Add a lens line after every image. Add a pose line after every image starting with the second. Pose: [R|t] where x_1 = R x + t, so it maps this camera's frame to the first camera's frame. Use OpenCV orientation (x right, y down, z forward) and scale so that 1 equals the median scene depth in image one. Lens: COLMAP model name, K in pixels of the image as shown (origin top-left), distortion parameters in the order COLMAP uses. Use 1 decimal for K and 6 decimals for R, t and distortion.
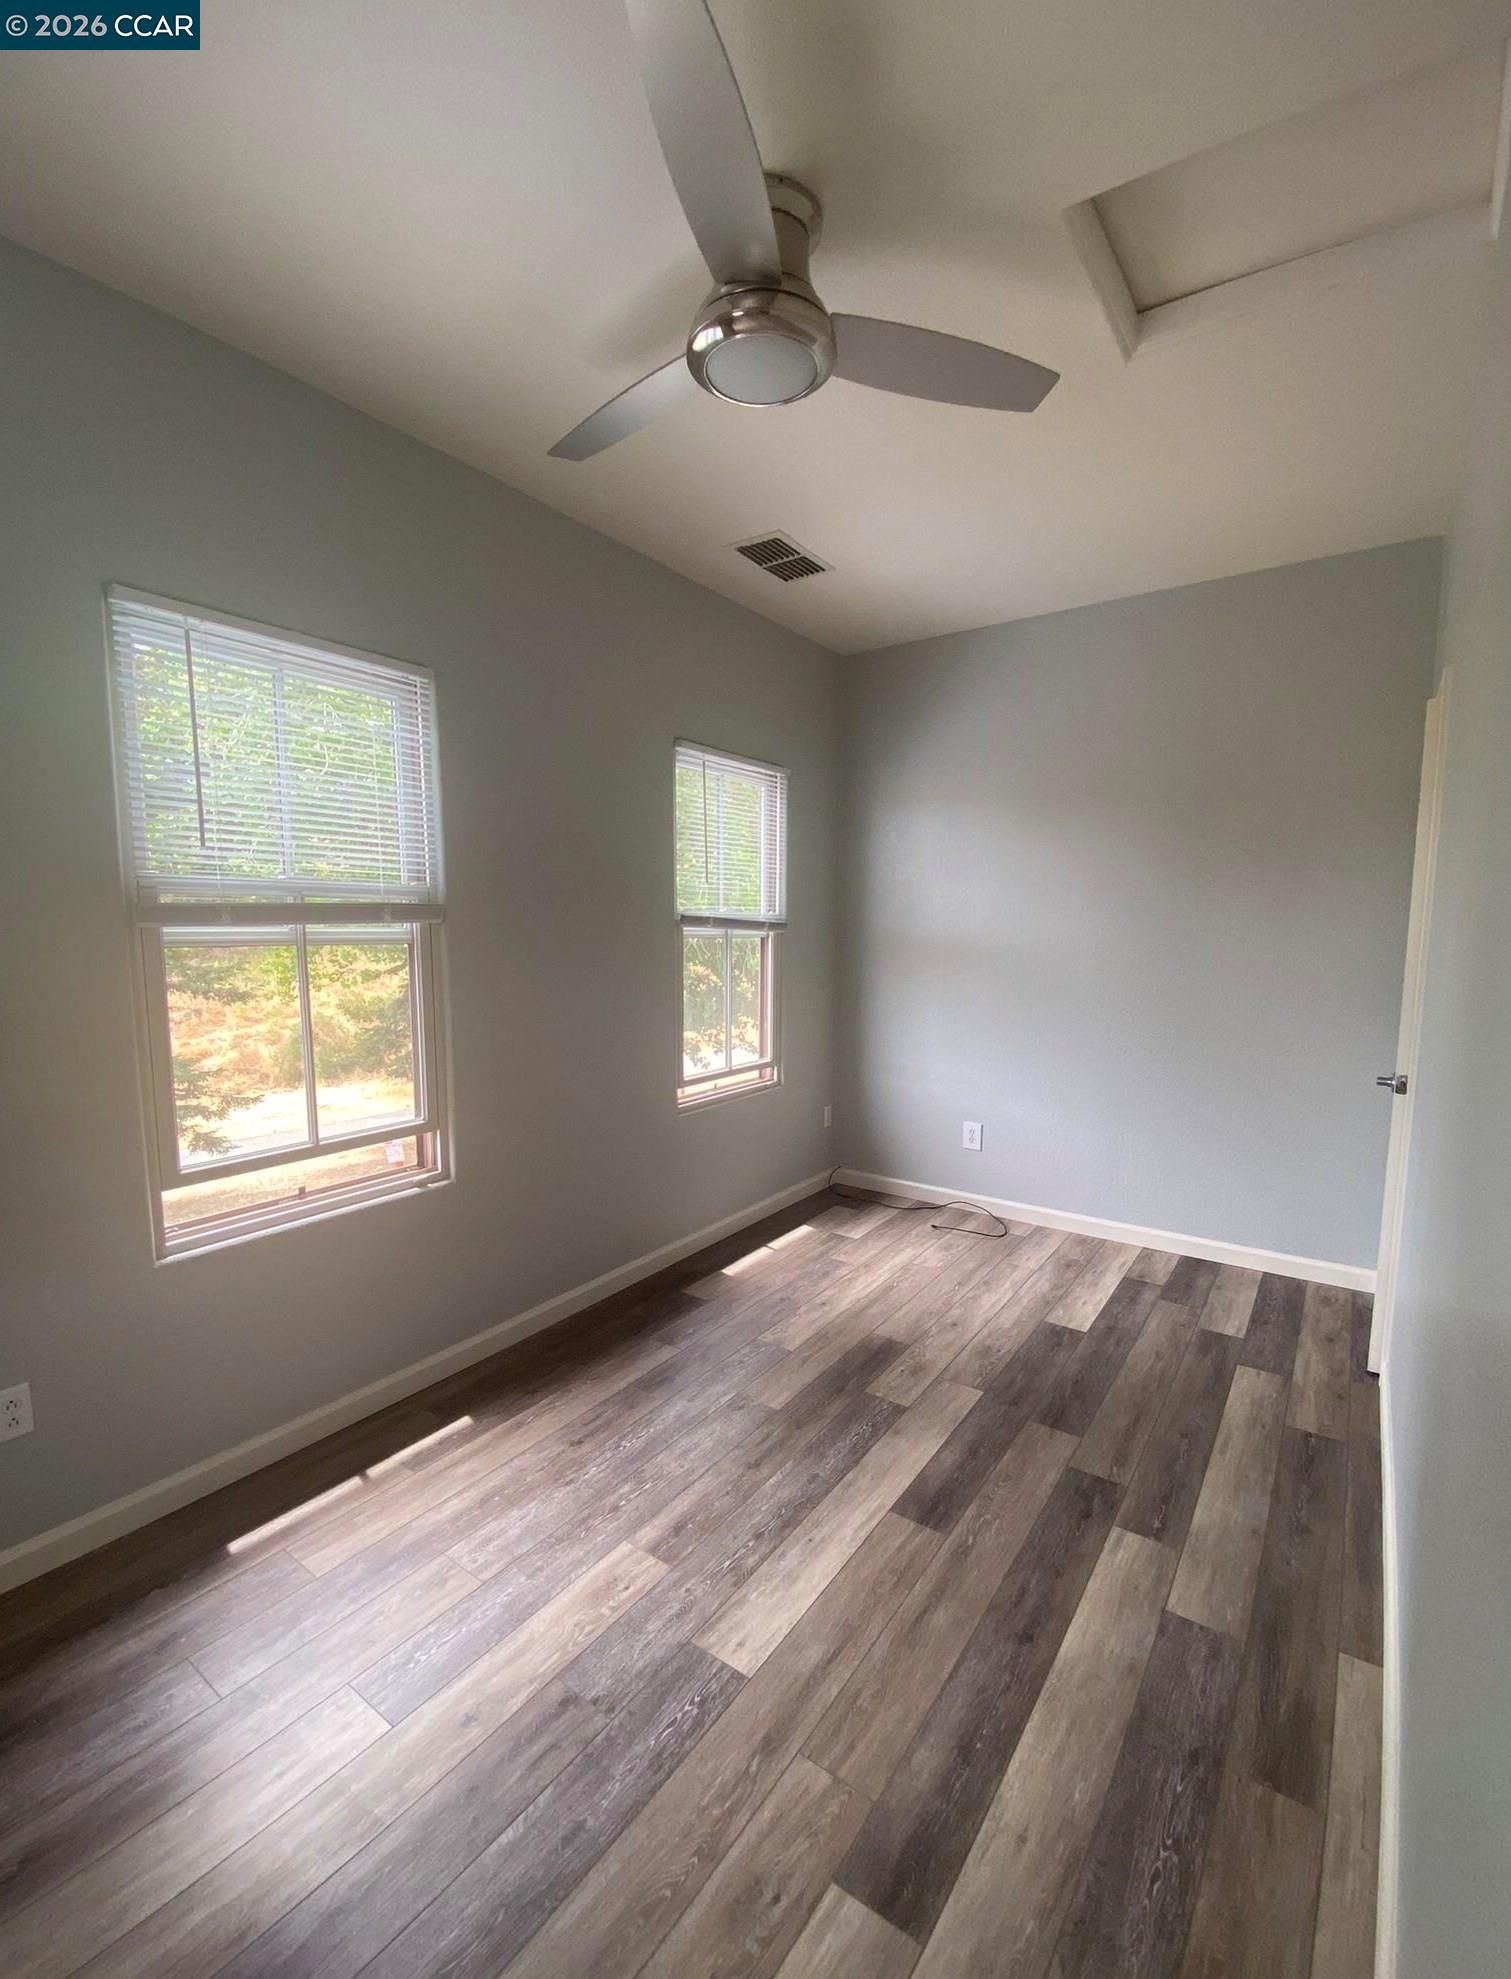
lens RADIAL K [[830.4, 0, 746.1], [0, 830.4, 1011.0], [0, 0, 1]] dist [0.018022, -0.021276]
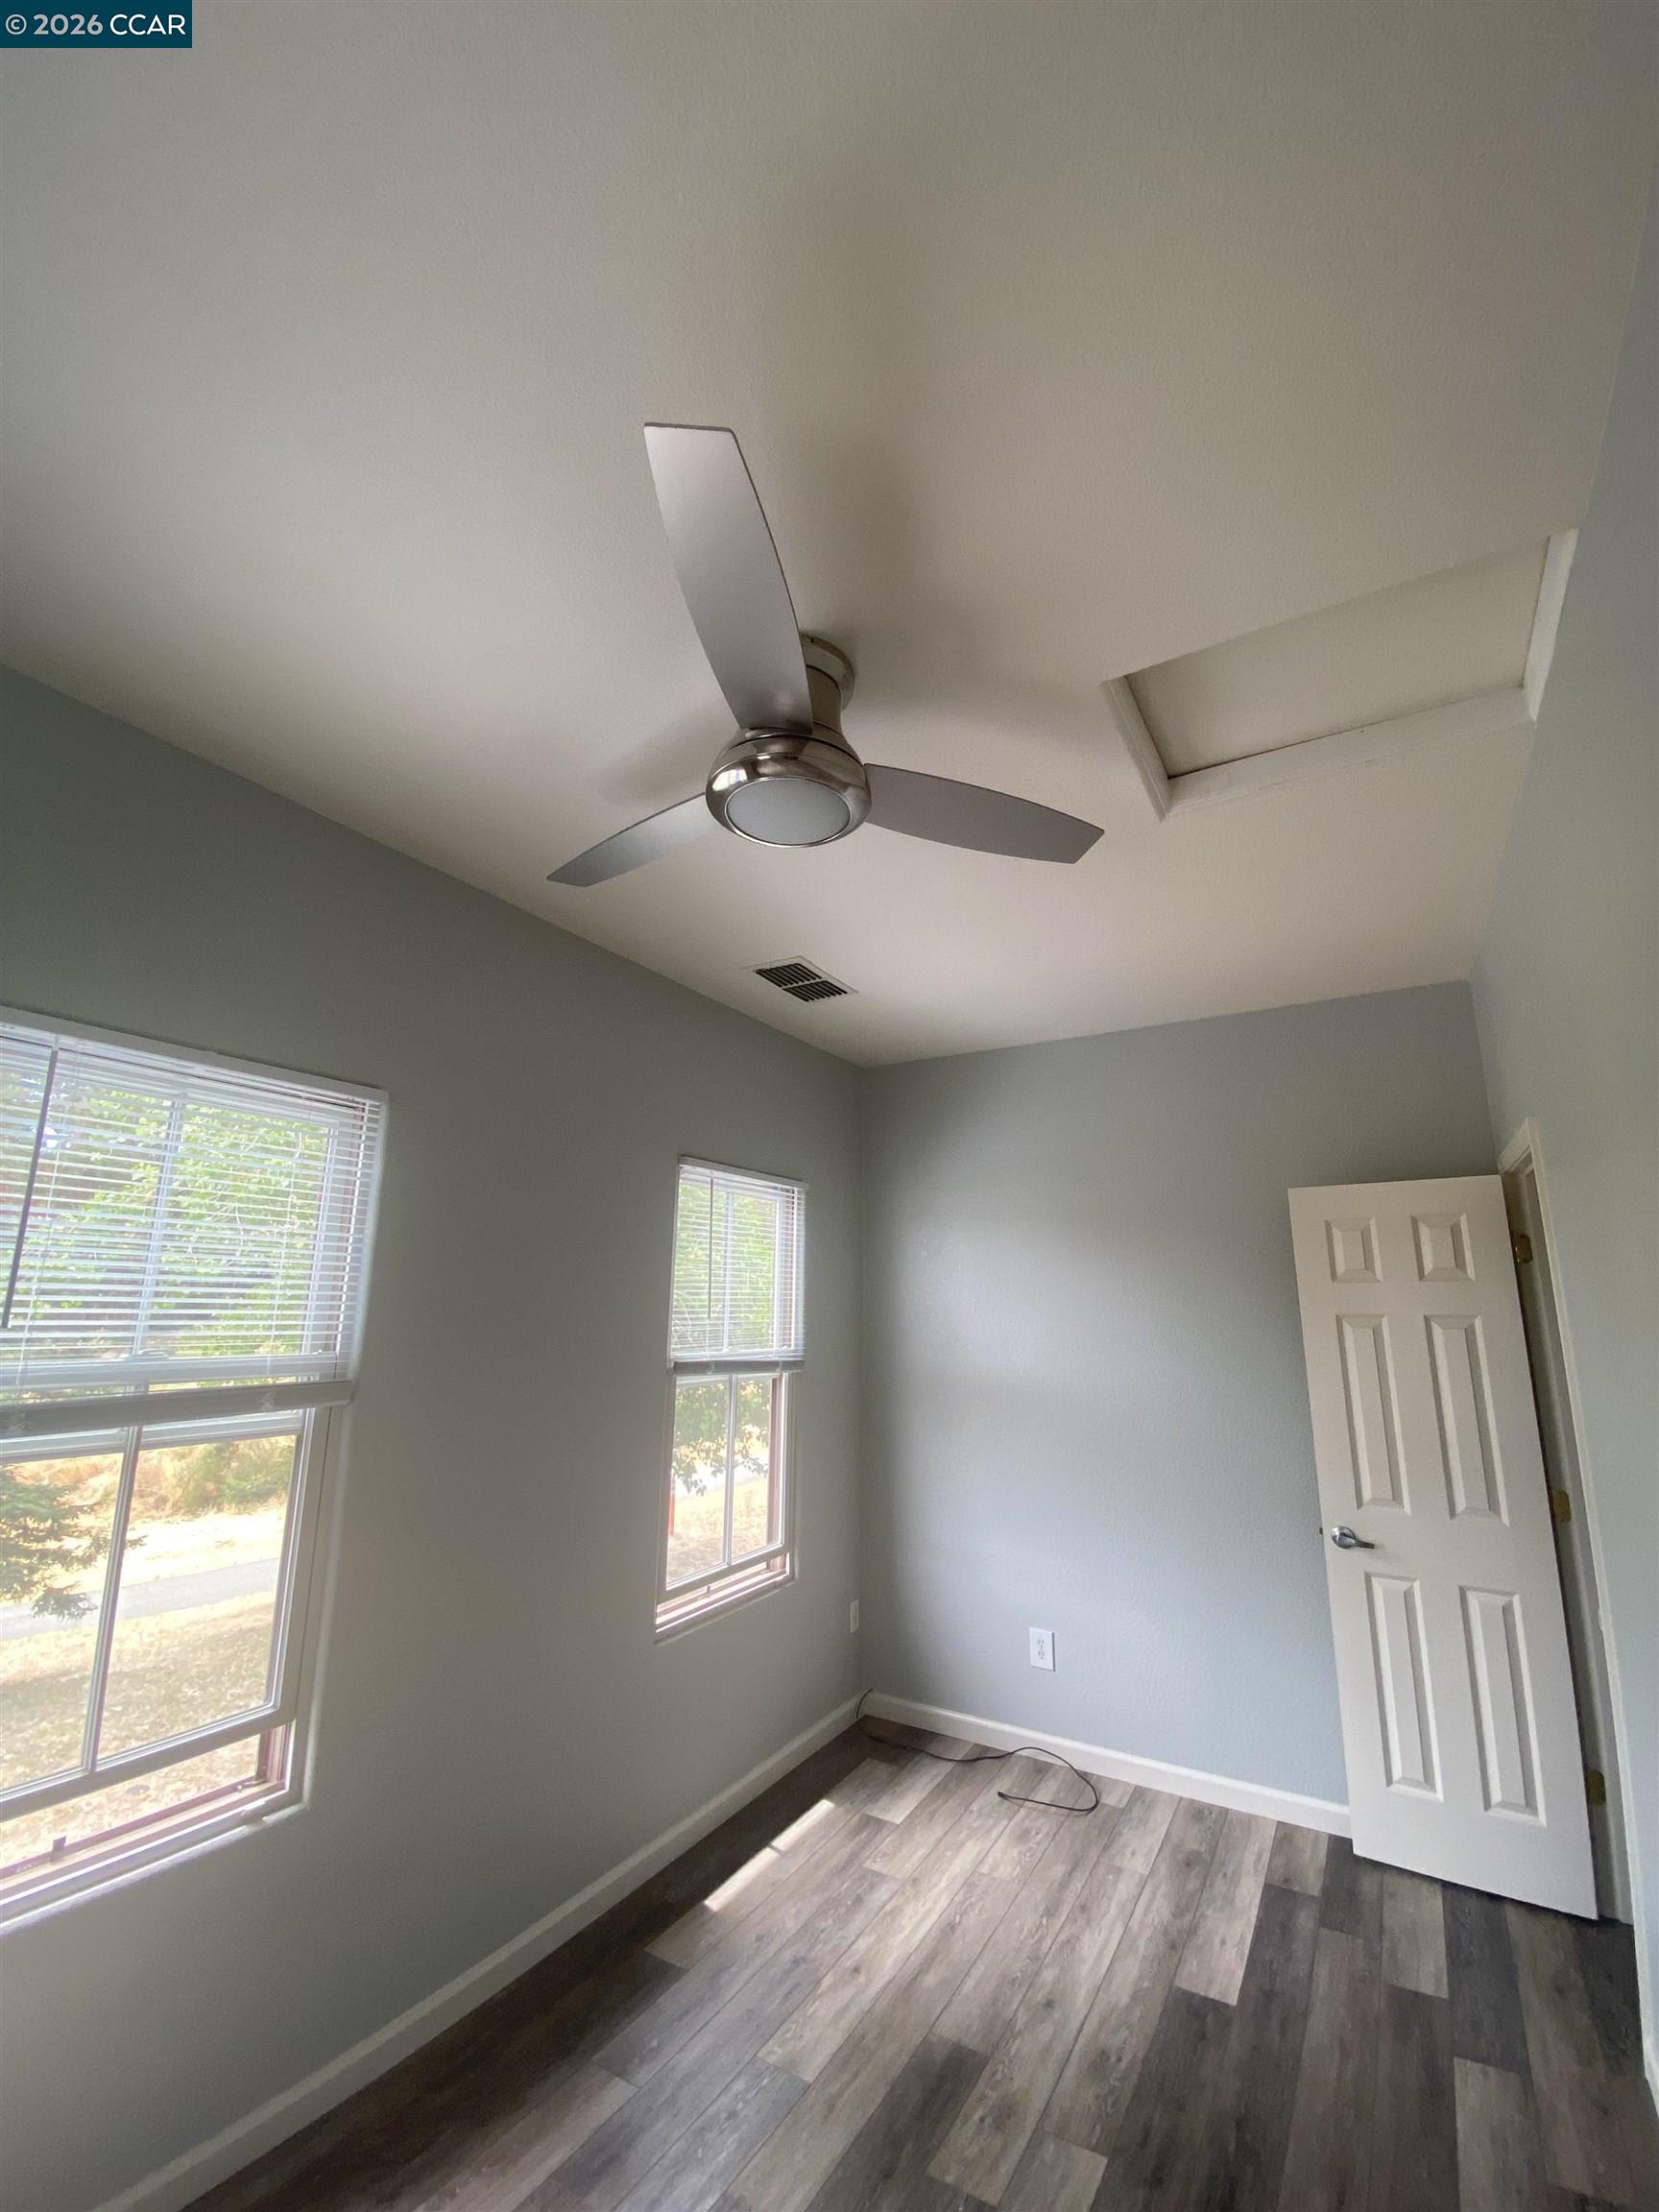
lens RADIAL K [[889.2, 0, 829.5], [0, 889.2, 1106.0], [0, 0, 1]] dist [-0.000623, -0.010766]
pose [[0.996555, 0.025289, 0.078986, -0.003380], [0.001676, 0.946041, -0.324043, -0.087479], [-0.082918, 0.323059, 0.942739, 0.107460]]
